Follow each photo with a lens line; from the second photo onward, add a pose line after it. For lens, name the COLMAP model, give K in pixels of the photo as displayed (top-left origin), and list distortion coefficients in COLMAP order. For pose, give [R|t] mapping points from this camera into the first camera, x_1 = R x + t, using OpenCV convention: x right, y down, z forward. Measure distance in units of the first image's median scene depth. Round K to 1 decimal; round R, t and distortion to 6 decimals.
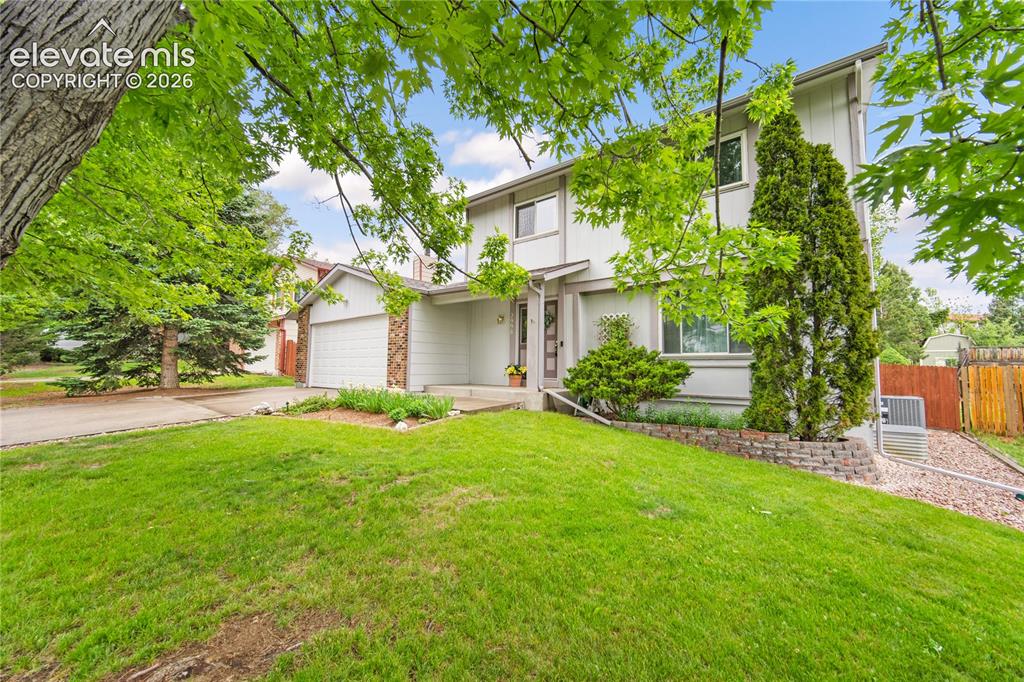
lens RADIAL K [[403.2, 0, 505.3], [0, 403.2, 335.8], [0, 0, 1]] dist [-0.001107, 0.000296]
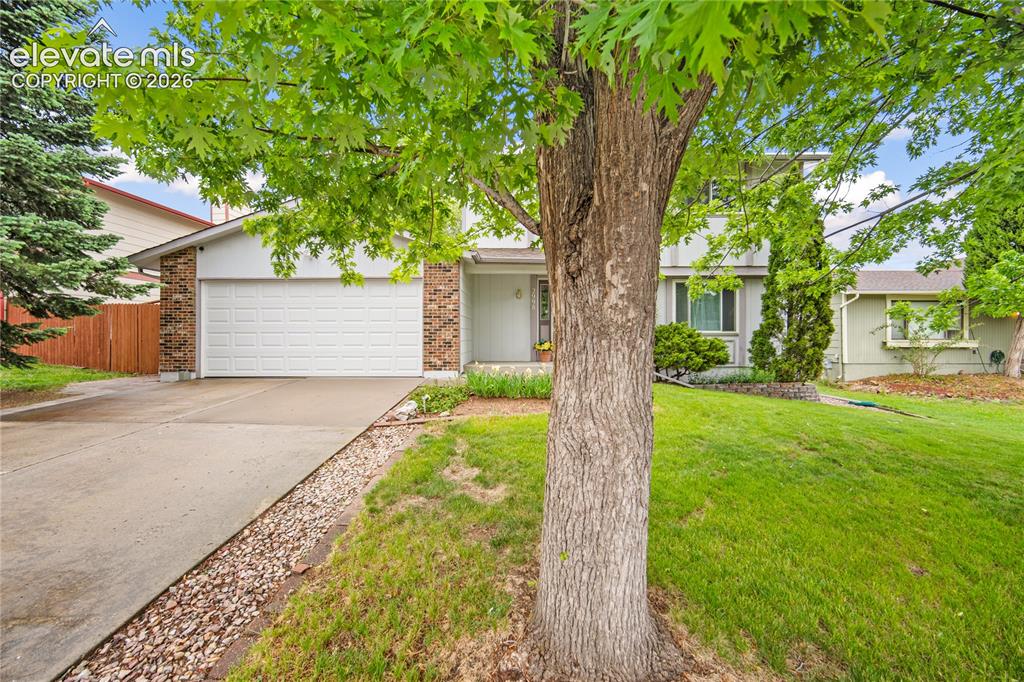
lens RADIAL K [[403.2, 0, 517.8], [0, 403.2, 340.8], [0, 0, 1]] dist [-0.001107, 0.000296]
pose [[0.770305, -0.015116, 0.637497, -0.664605], [-0.040898, 0.996490, 0.073047, 0.001218], [-0.636363, -0.082341, 0.766982, 0.259938]]
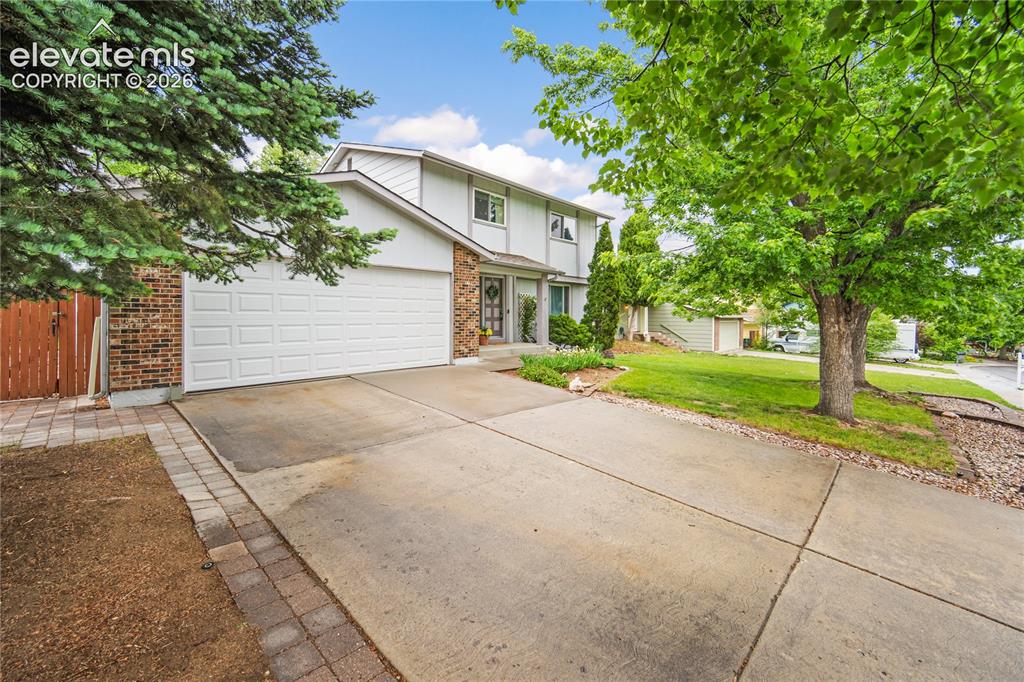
lens RADIAL K [[403.2, 0, 511.6], [0, 403.2, 322.3], [0, 0, 1]] dist [-0.001107, 0.000296]
pose [[0.064433, -0.028588, 0.997512, -1.164586], [-0.083373, 0.995941, 0.033928, 0.008646], [-0.994433, -0.085352, 0.061788, 0.826119]]
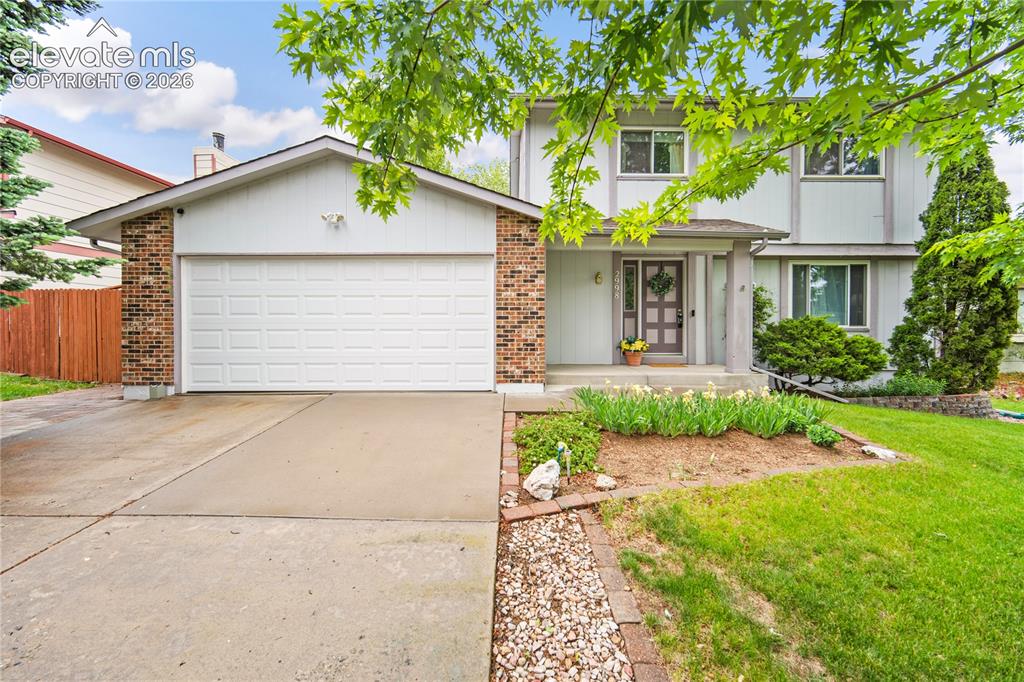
lens RADIAL K [[403.2, 0, 519.9], [0, 403.2, 333.8], [0, 0, 1]] dist [-0.001107, 0.000296]
pose [[0.754825, -0.024881, 0.655454, -0.650682], [-0.043503, 0.995181, 0.087876, 0.003687], [-0.654482, -0.094846, 0.750105, 0.543157]]
